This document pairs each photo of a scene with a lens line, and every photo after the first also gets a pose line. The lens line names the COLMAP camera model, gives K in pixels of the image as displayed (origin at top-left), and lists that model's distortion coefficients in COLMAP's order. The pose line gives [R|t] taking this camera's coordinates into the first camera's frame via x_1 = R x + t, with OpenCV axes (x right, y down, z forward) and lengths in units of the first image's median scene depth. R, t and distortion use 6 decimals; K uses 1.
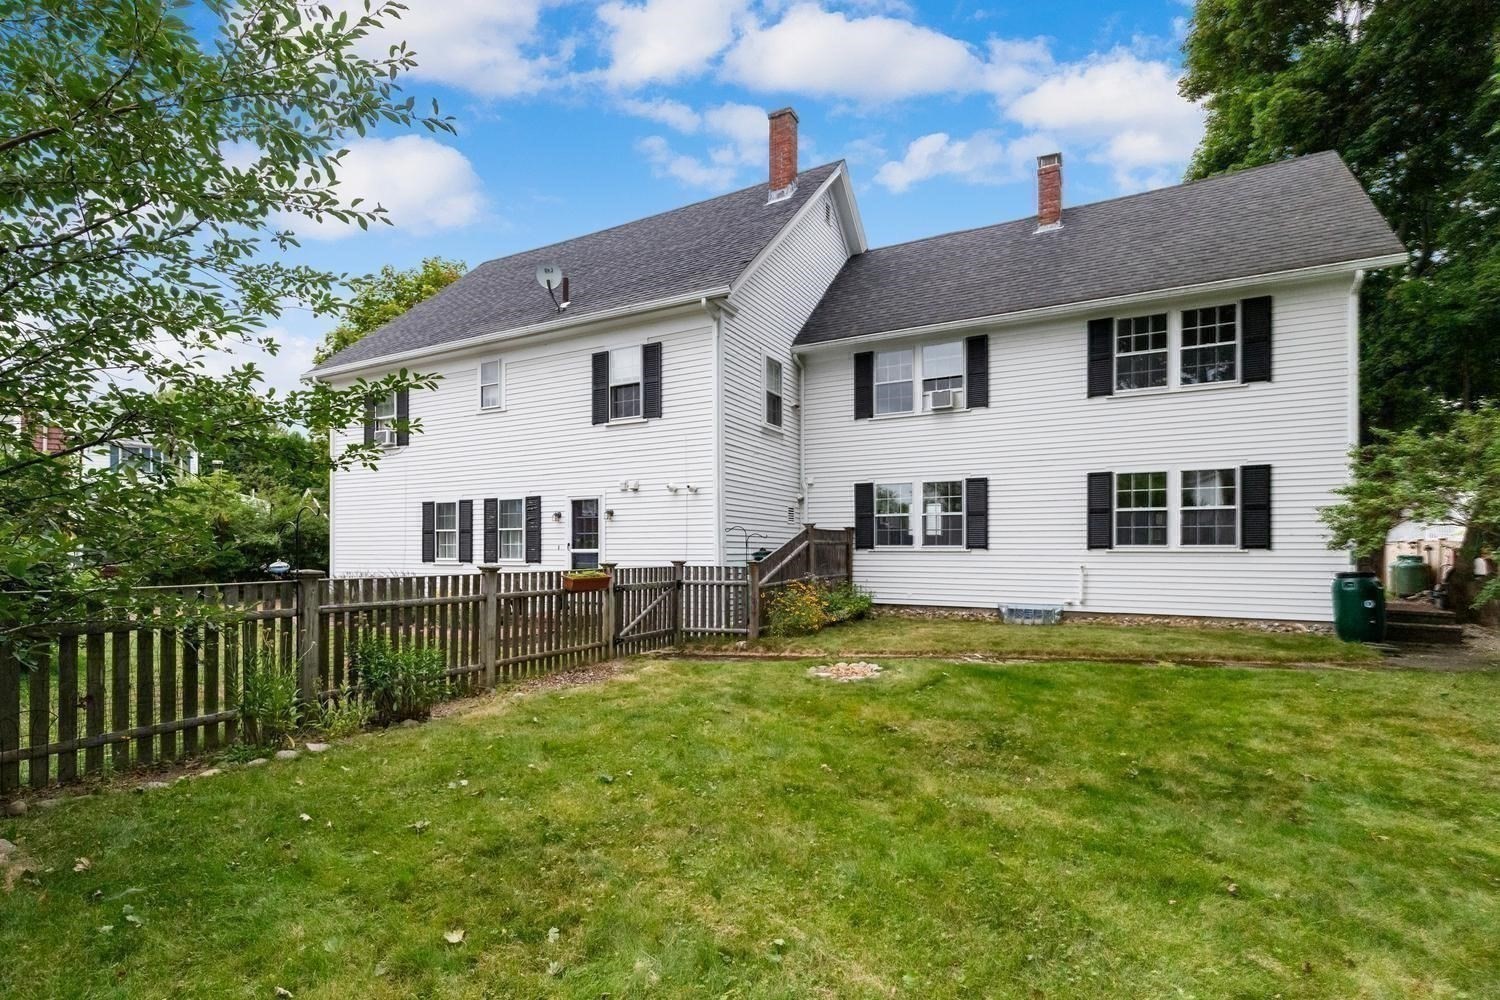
lens RADIAL K [[683.3, 0, 764.9], [0, 683.3, 550.8], [0, 0, 1]] dist [0.000545, -0.000420]
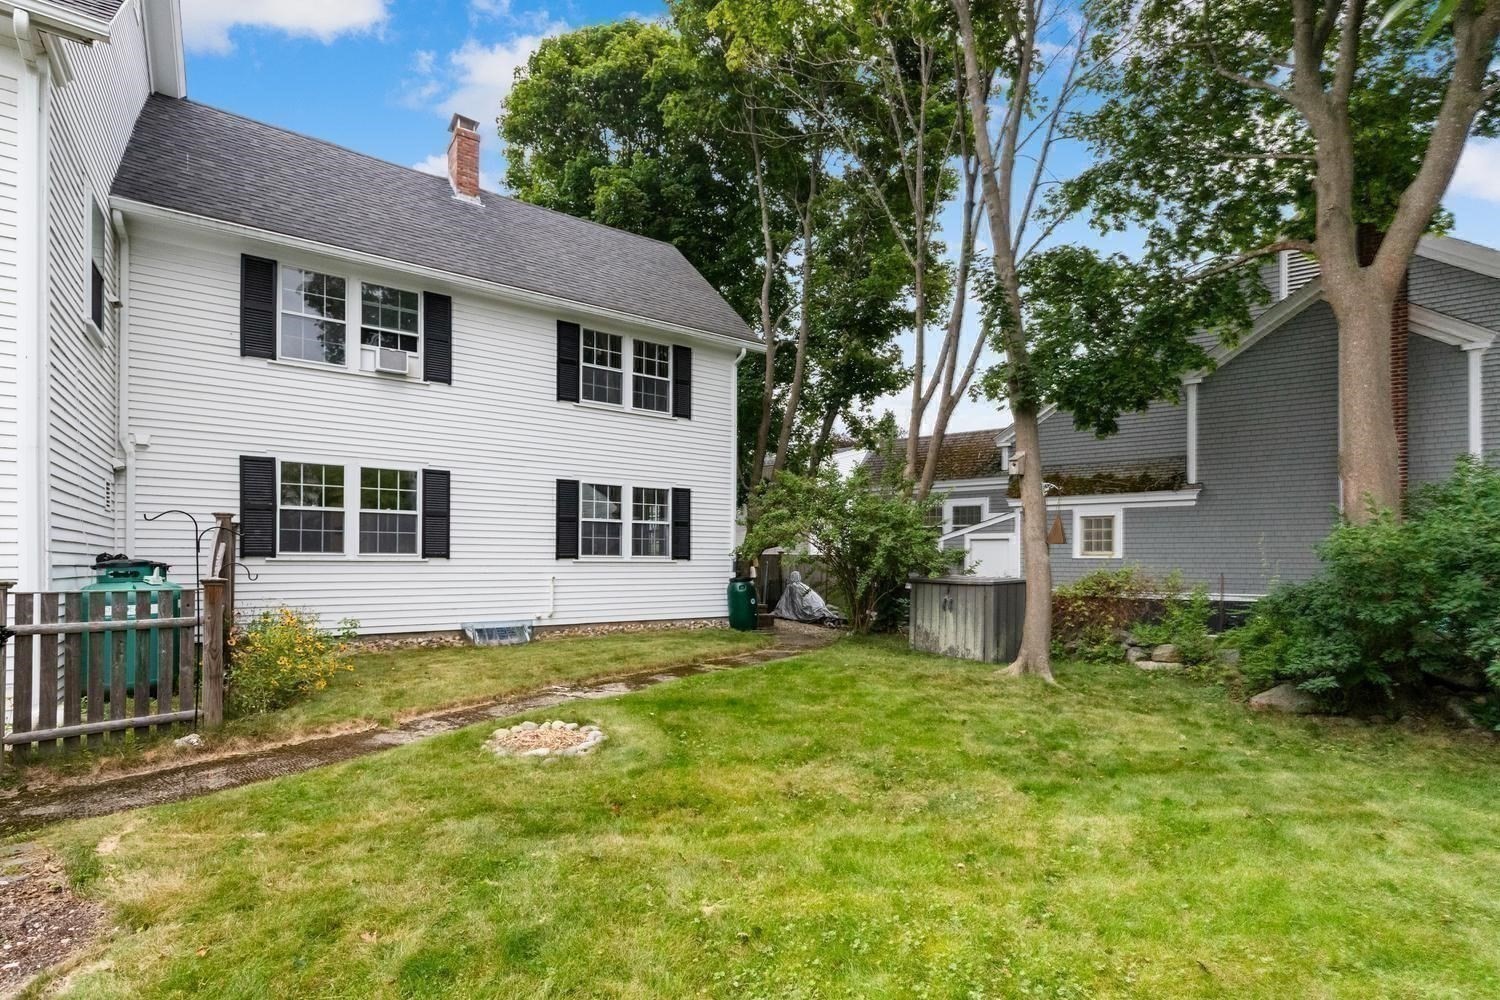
lens RADIAL K [[683.3, 0, 740.0], [0, 683.3, 558.7], [0, 0, 1]] dist [0.000545, -0.000420]
pose [[0.468558, 0.004320, 0.883422, -0.253807], [-0.005236, 0.999984, -0.002113, -0.002180], [-0.883417, -0.003635, 0.468574, 0.332510]]
